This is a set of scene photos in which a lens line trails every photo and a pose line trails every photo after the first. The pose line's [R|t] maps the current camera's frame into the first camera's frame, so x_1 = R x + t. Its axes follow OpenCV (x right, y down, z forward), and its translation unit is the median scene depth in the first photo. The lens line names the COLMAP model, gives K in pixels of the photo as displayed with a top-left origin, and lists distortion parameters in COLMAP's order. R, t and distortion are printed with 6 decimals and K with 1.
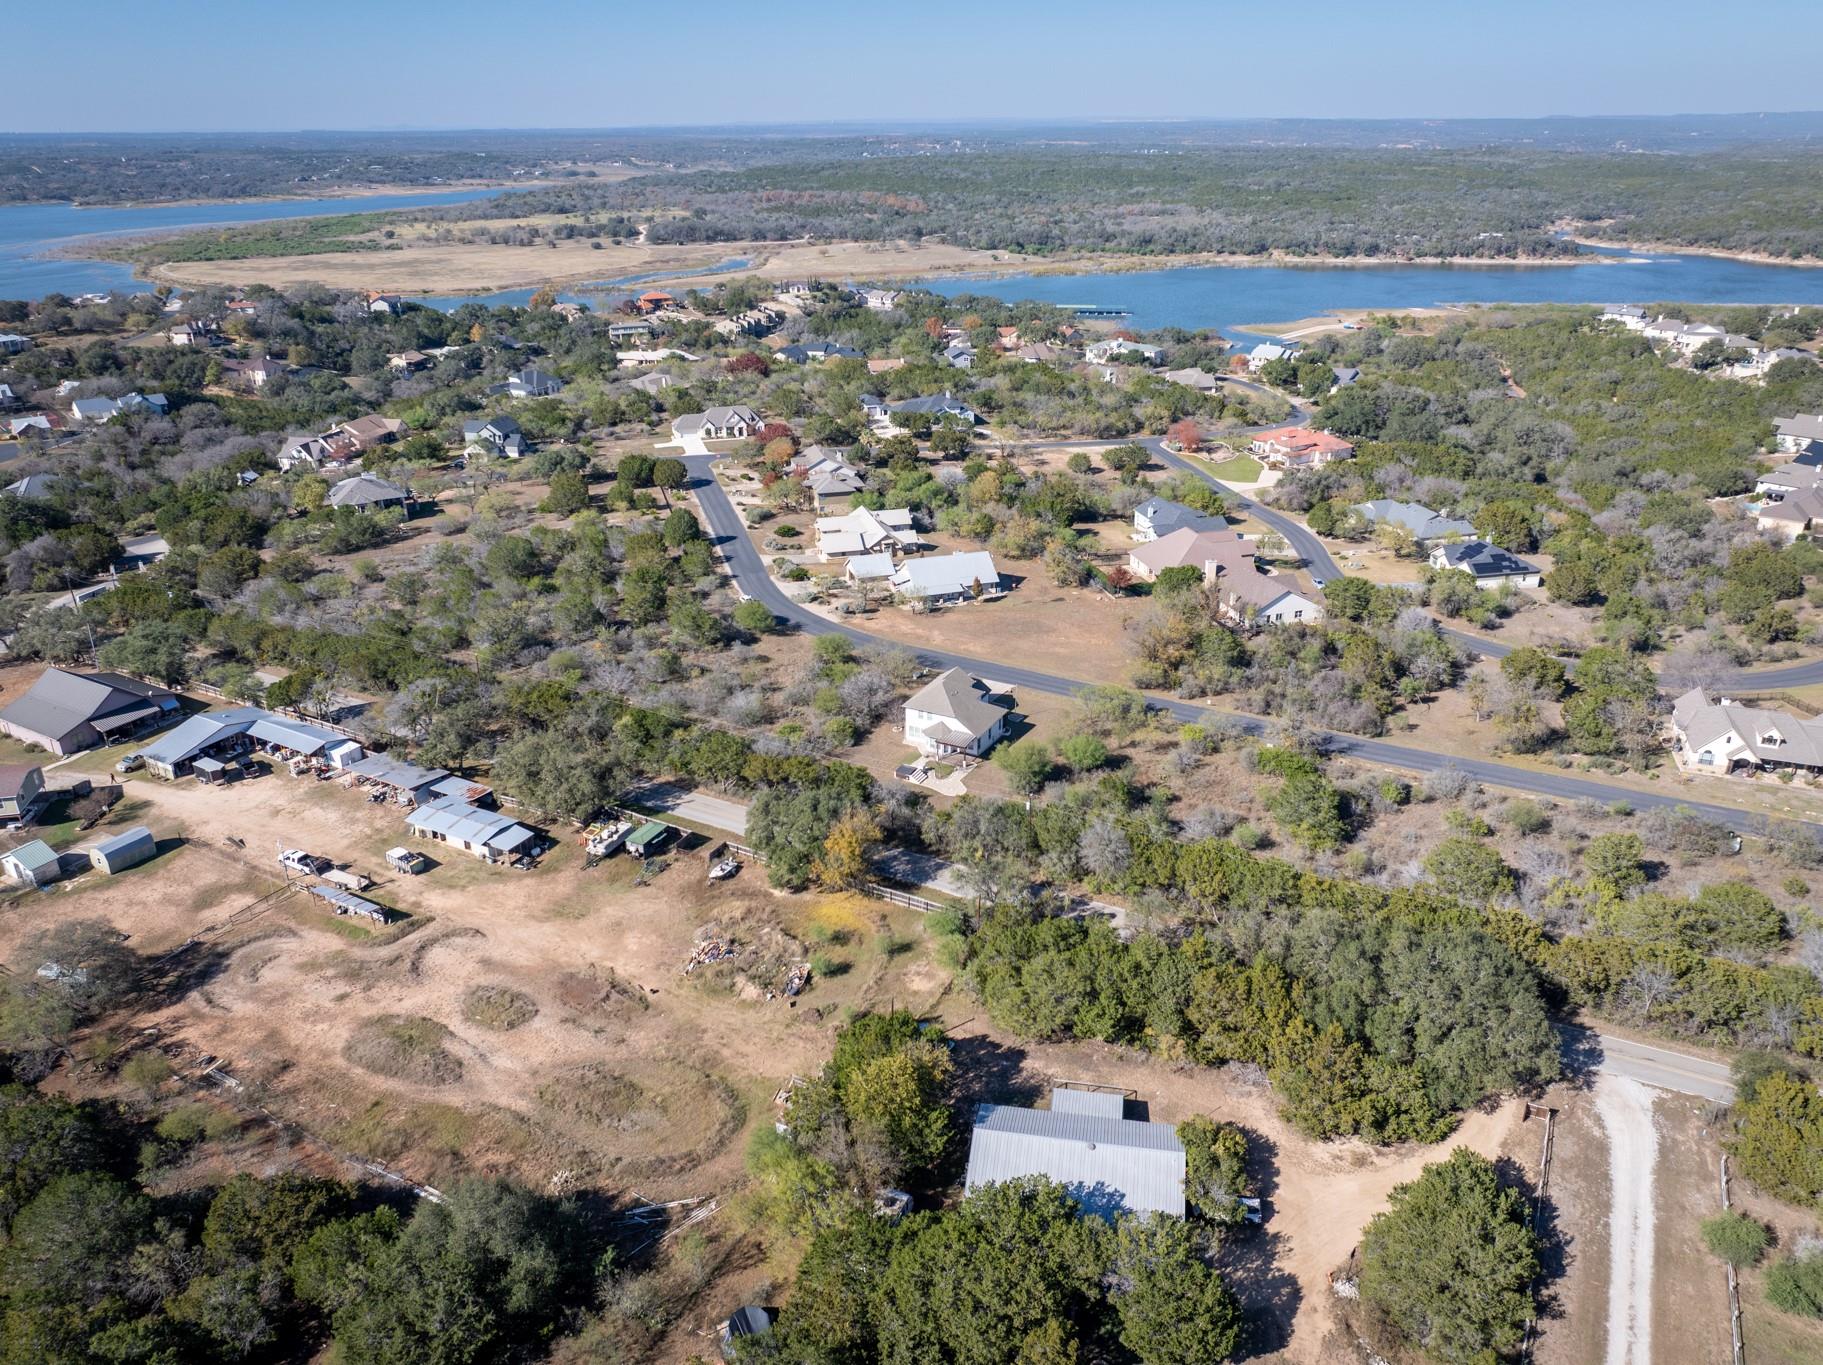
lens RADIAL K [[1299.9, 0, 911.5], [0, 1299.9, 682.5], [0, 0, 1]] dist [-0.036351, 0.005459]
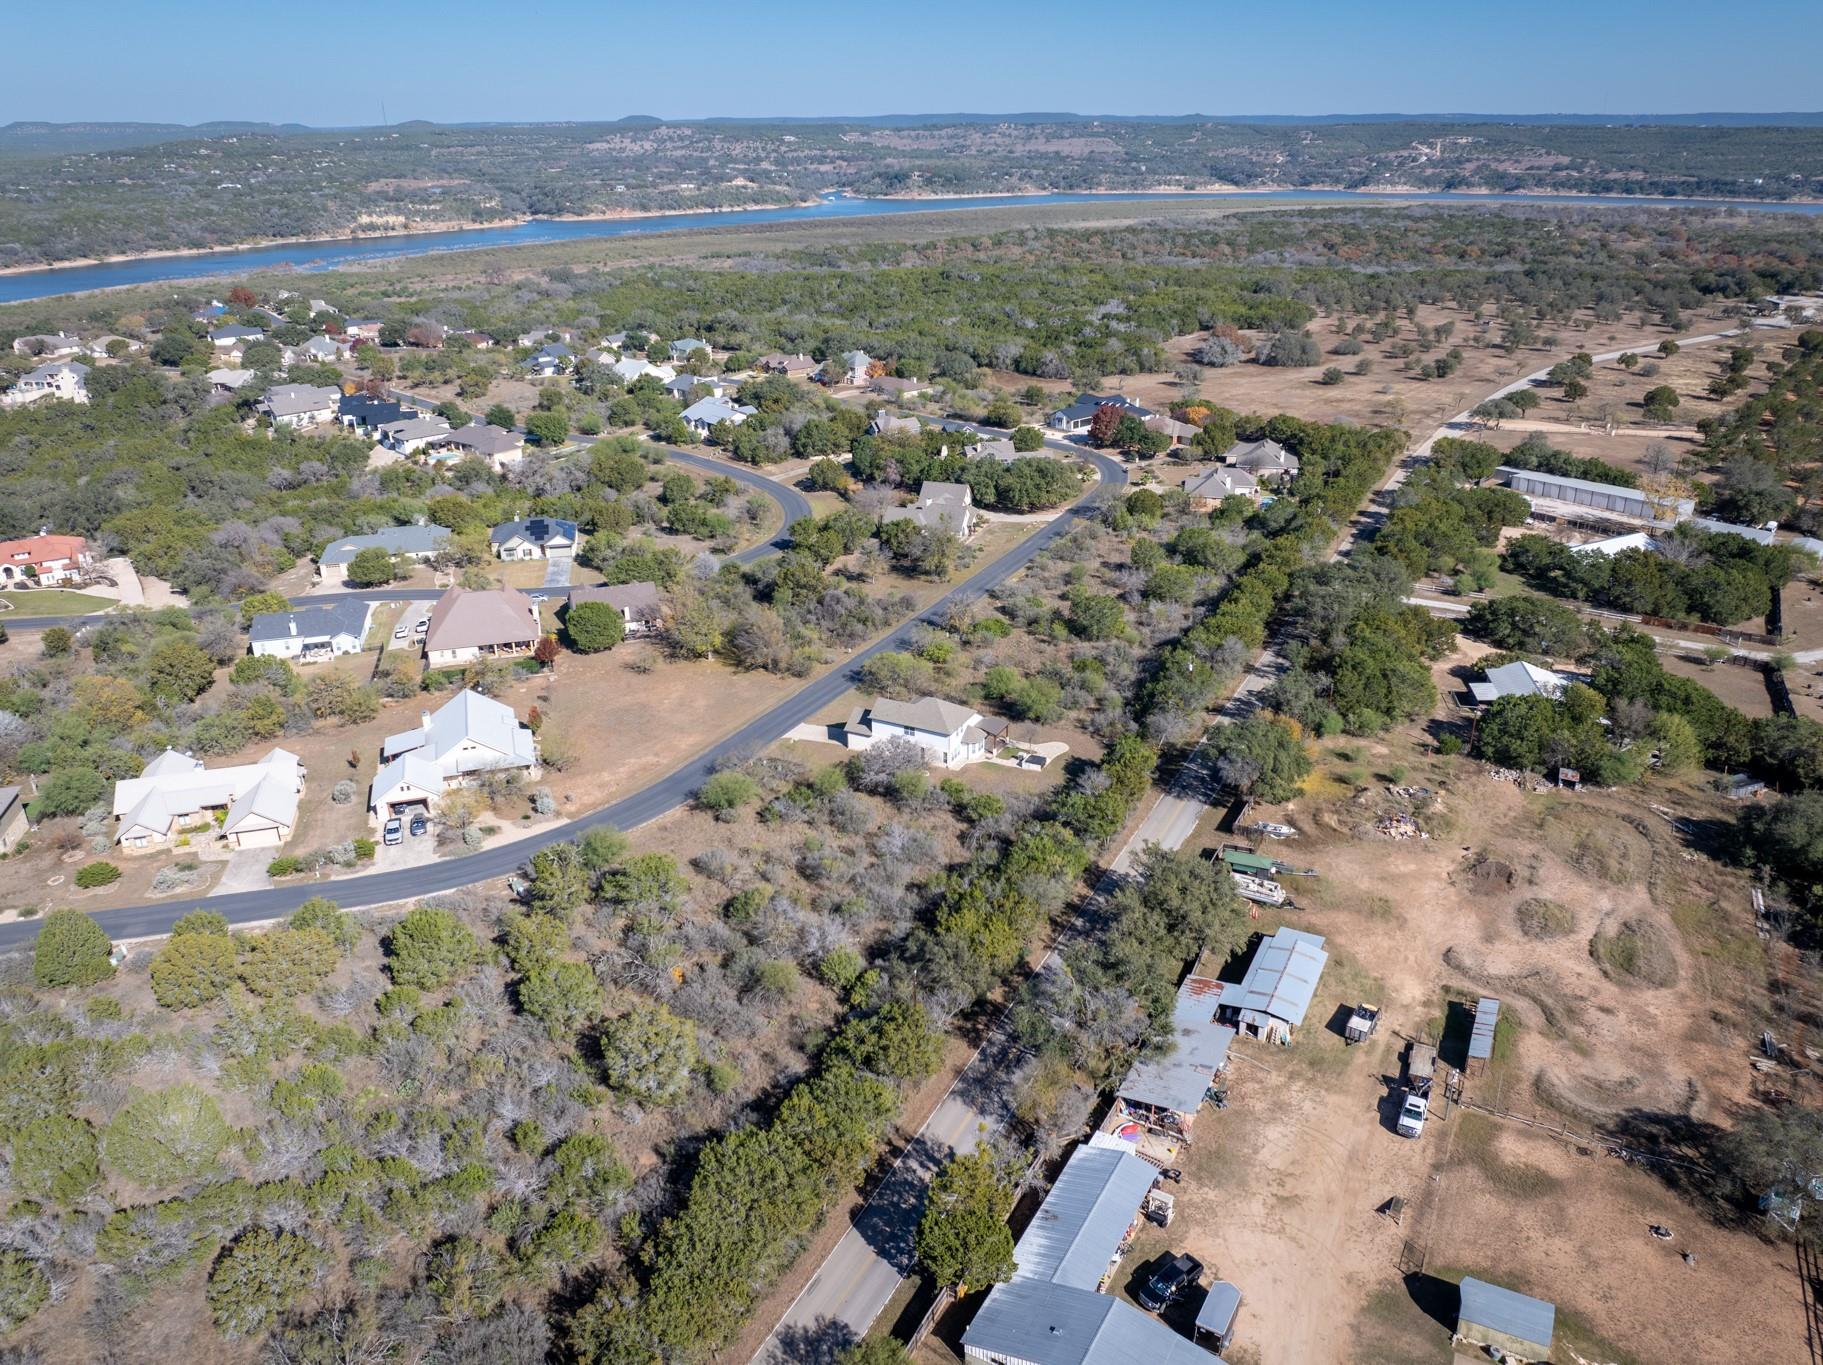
lens RADIAL K [[1299.9, 0, 911.5], [0, 1299.9, 682.5], [0, 0, 1]] dist [-0.036351, 0.005459]
pose [[-0.005606, -0.386629, 0.922218, -0.863272], [0.402137, 0.843503, 0.356073, -0.362263], [-0.915562, 0.372855, 0.150749, 0.867211]]
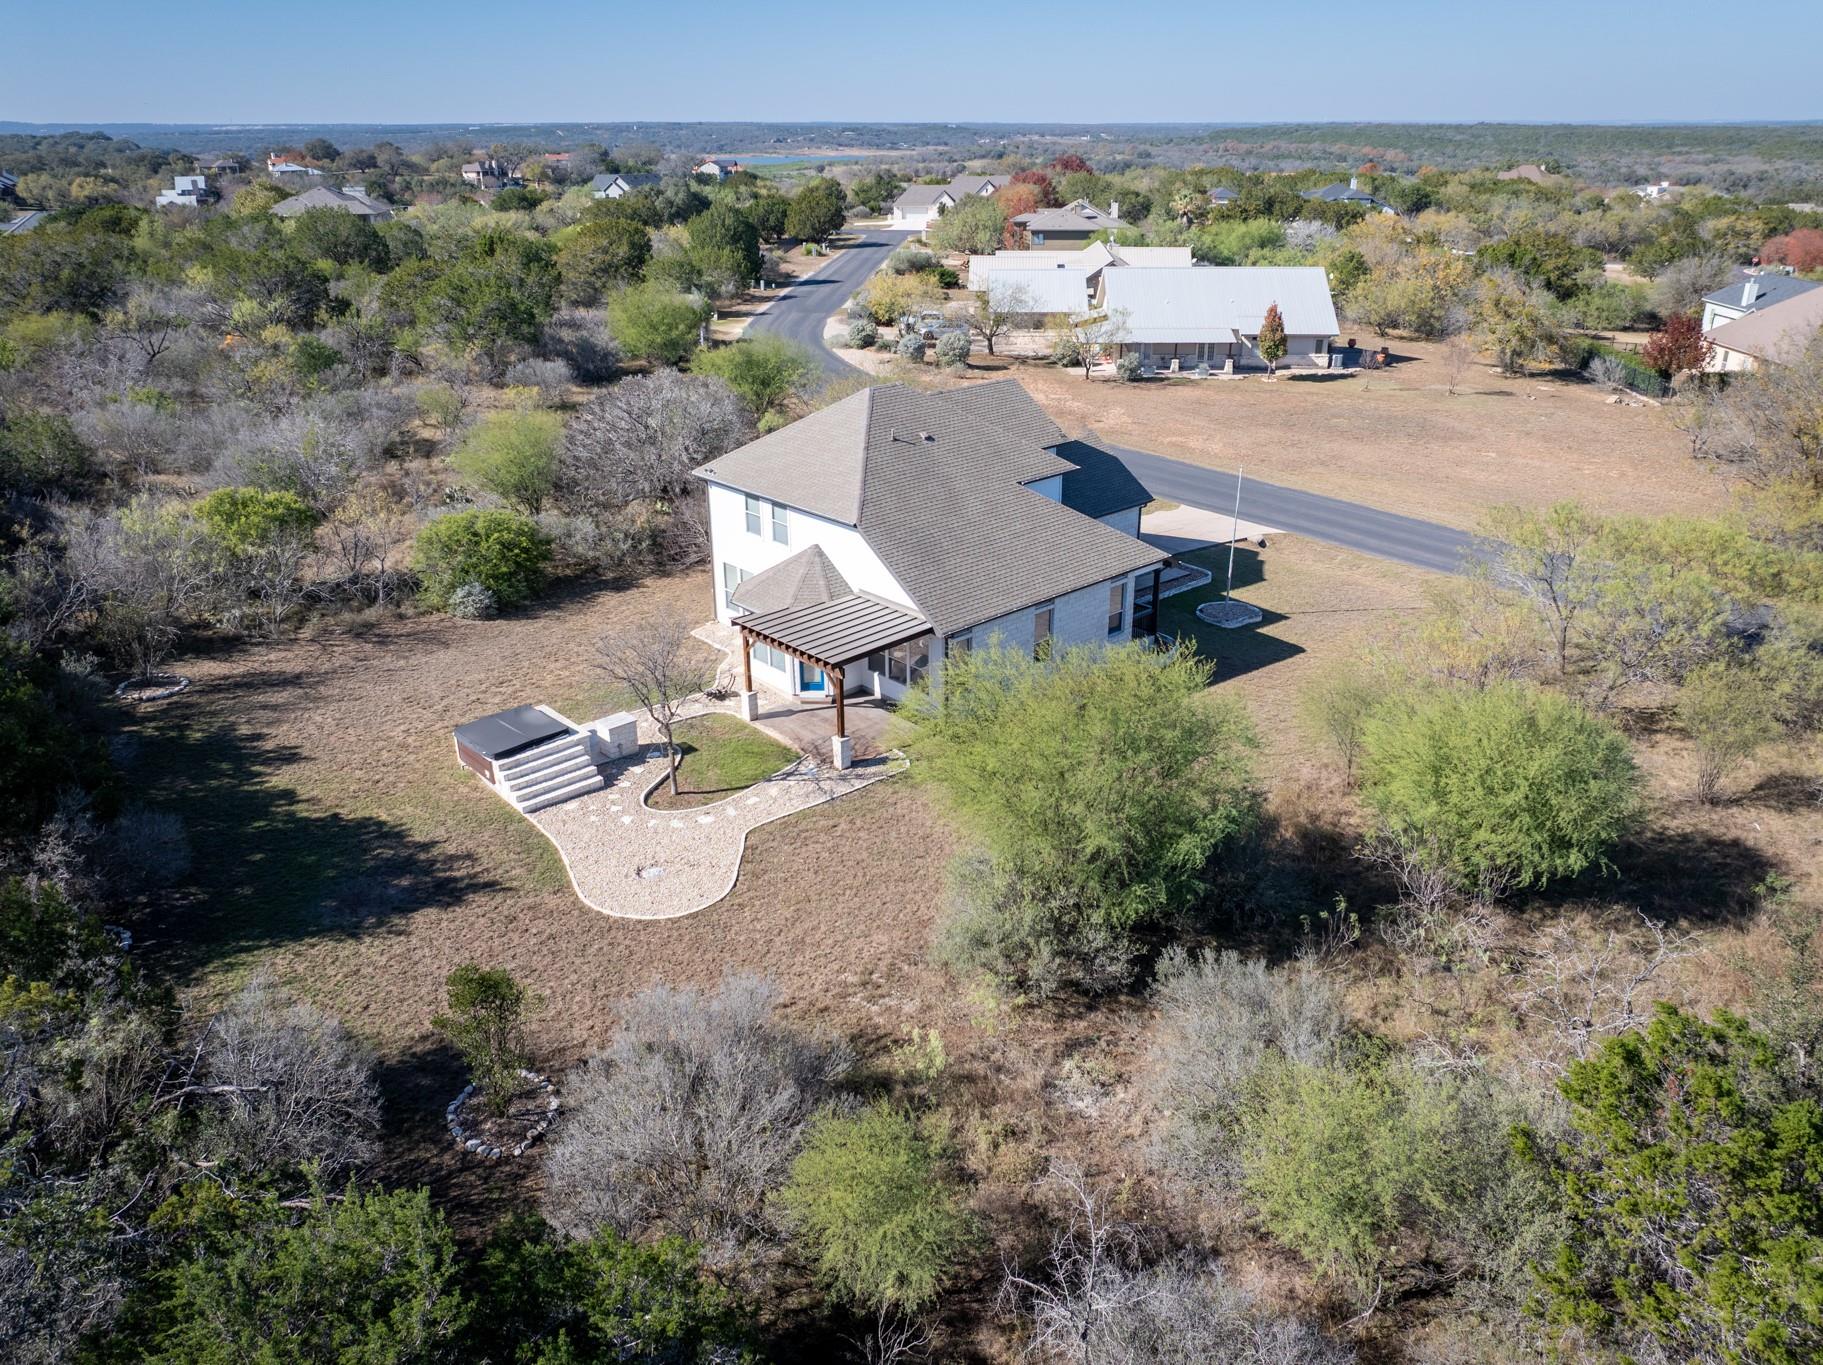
lens RADIAL K [[1299.9, 0, 911.5], [0, 1299.9, 682.5], [0, 0, 1]] dist [-0.036351, 0.005459]
pose [[0.941522, 0.134142, -0.309099, 0.107193], [-0.133879, 0.990750, 0.022162, 0.044906], [0.309213, 0.020516, 0.950772, 0.788539]]
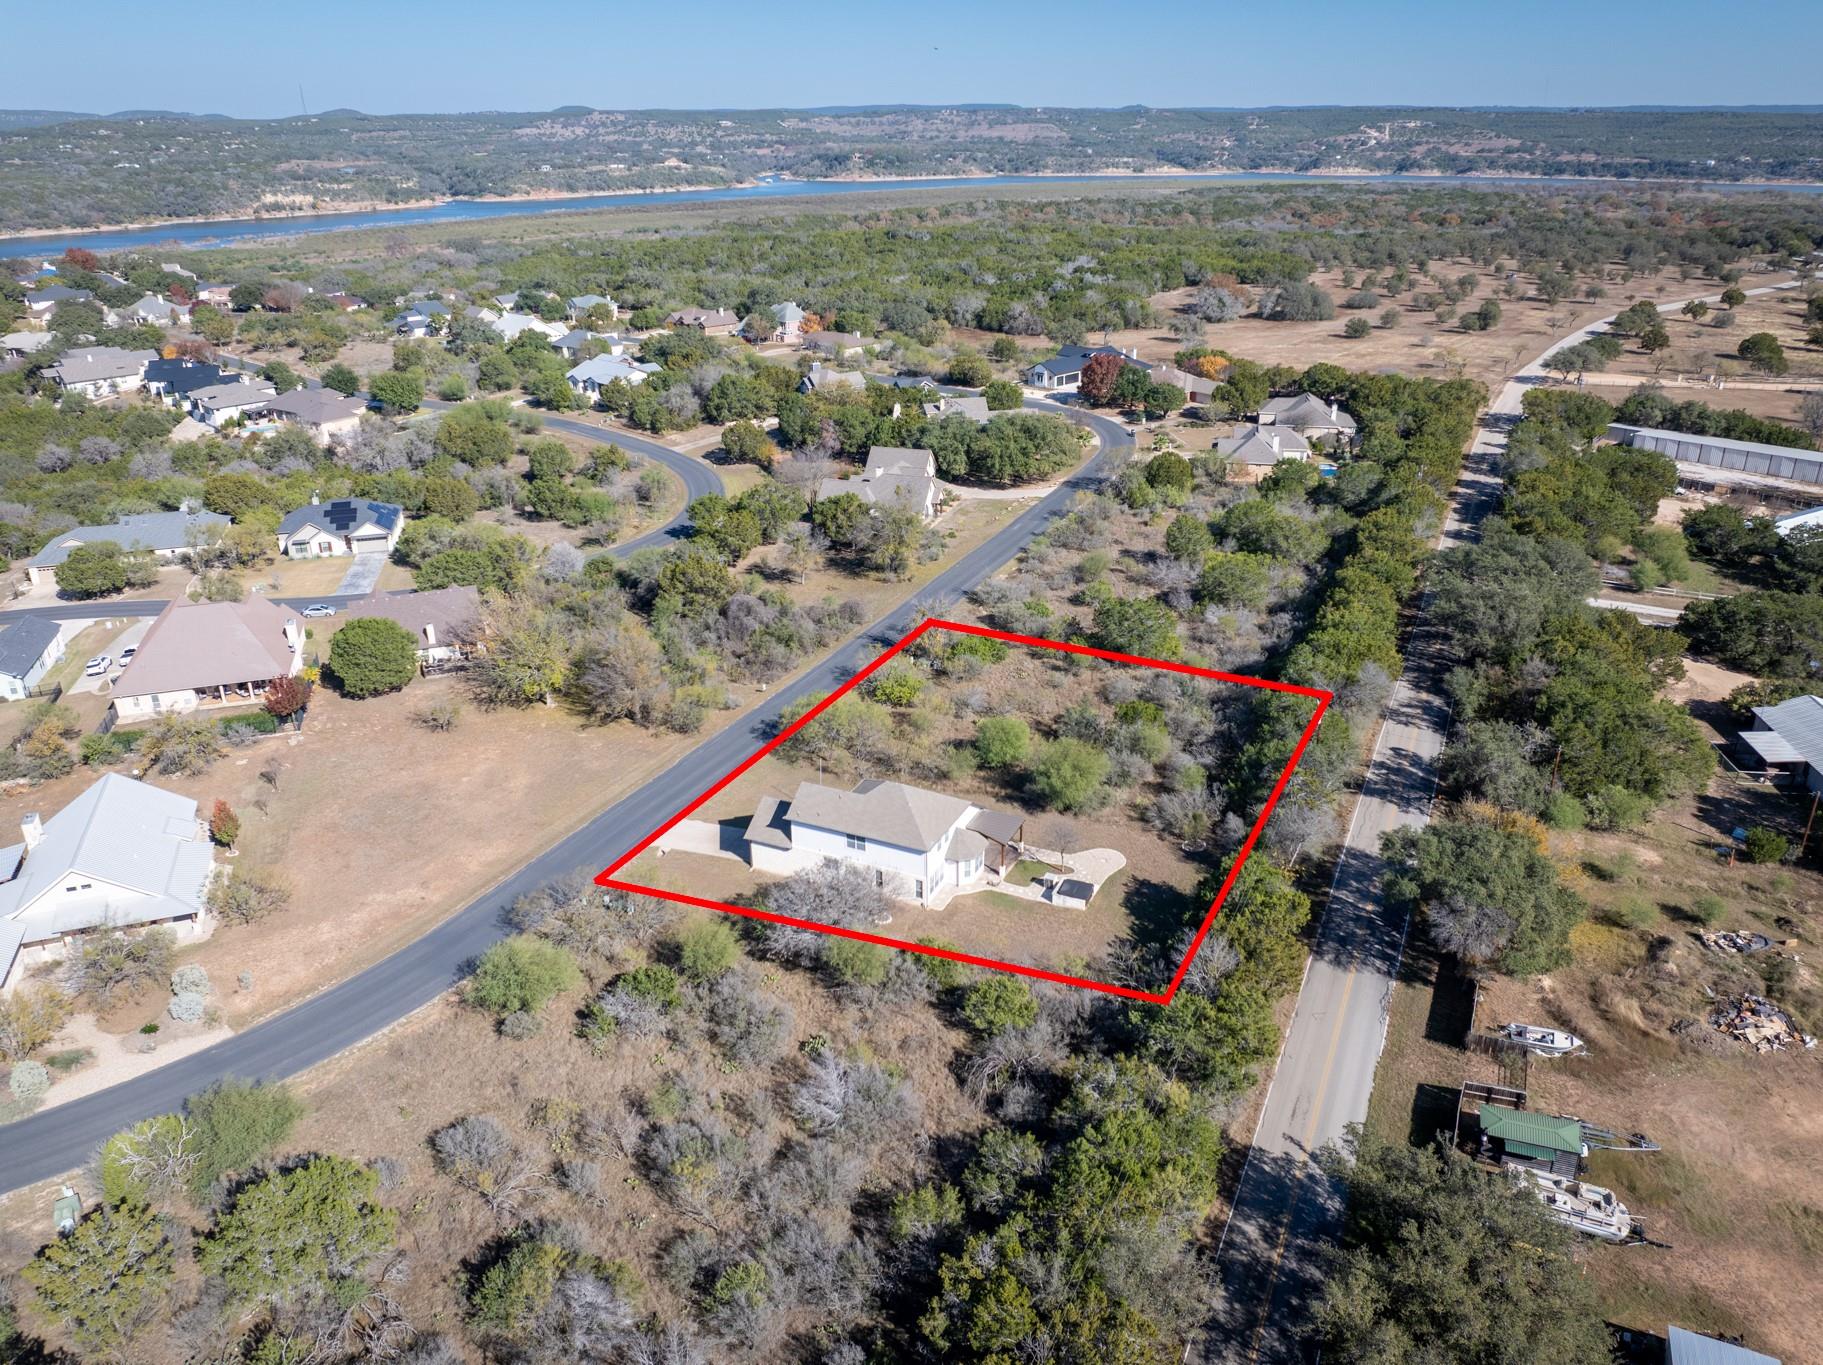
lens RADIAL K [[1299.9, 0, 911.5], [0, 1299.9, 682.5], [0, 0, 1]] dist [-0.036351, 0.005459]
pose [[-0.048019, -0.389081, 0.919951, -0.473745], [0.400138, 0.836389, 0.374625, -0.245044], [-0.915196, 0.386096, 0.115524, 0.915110]]
